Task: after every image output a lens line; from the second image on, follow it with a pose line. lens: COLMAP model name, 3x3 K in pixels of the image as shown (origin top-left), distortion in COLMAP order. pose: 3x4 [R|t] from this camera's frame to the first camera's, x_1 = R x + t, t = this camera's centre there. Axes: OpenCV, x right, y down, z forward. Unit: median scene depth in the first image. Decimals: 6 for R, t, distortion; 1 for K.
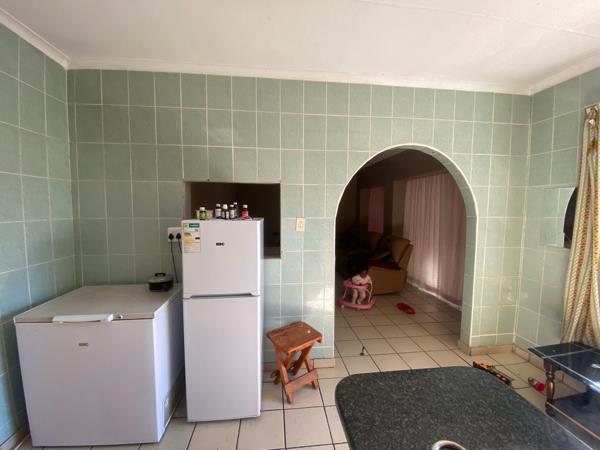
lens RADIAL K [[247.1, 0, 300.0], [0, 247.1, 225.0], [0, 0, 1]] dist [0.020325, -0.017951]
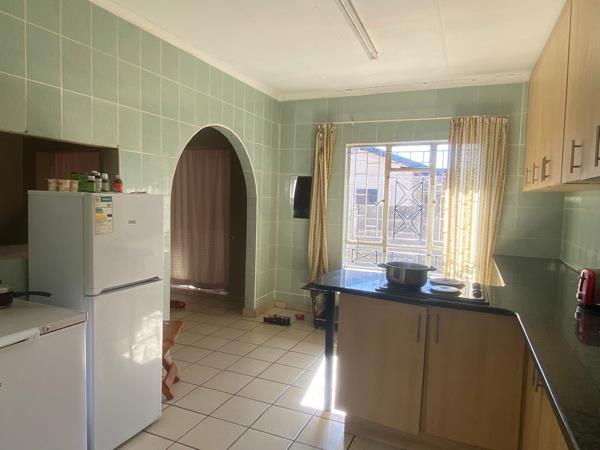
lens RADIAL K [[390.9, 0, 302.9], [0, 390.9, 223.6], [0, 0, 1]] dist [0.095140, -0.116128]
pose [[0.496789, -0.046613, 0.866619, -0.861858], [0.032053, 0.998861, 0.035352, 0.038838], [-0.867279, 0.010215, 0.497717, -0.117110]]
